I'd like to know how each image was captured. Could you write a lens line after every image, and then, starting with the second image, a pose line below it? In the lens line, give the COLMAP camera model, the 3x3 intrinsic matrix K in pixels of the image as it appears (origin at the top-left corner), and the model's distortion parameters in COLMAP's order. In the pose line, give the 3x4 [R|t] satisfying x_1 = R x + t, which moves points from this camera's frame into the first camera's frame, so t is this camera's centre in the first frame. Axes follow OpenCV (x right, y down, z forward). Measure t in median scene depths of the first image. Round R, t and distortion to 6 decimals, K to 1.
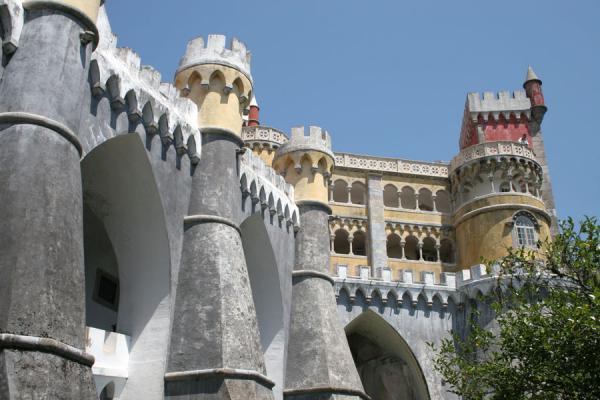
lens RADIAL K [[639.8, 0, 300.9], [0, 639.8, 171.7], [0, 0, 1]] dist [-0.080682, 0.020376]
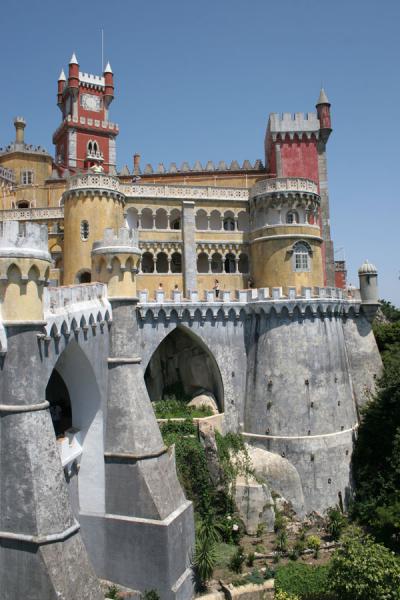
lens RADIAL K [[466.8, 0, 198.6], [0, 466.8, 285.2], [0, 0, 1]] dist [-0.151686, 0.111999]
pose [[0.996904, -0.039215, 0.068158, 0.072116], [0.008839, 0.917165, 0.398410, -0.227859], [-0.078136, -0.396574, 0.914671, 0.112831]]
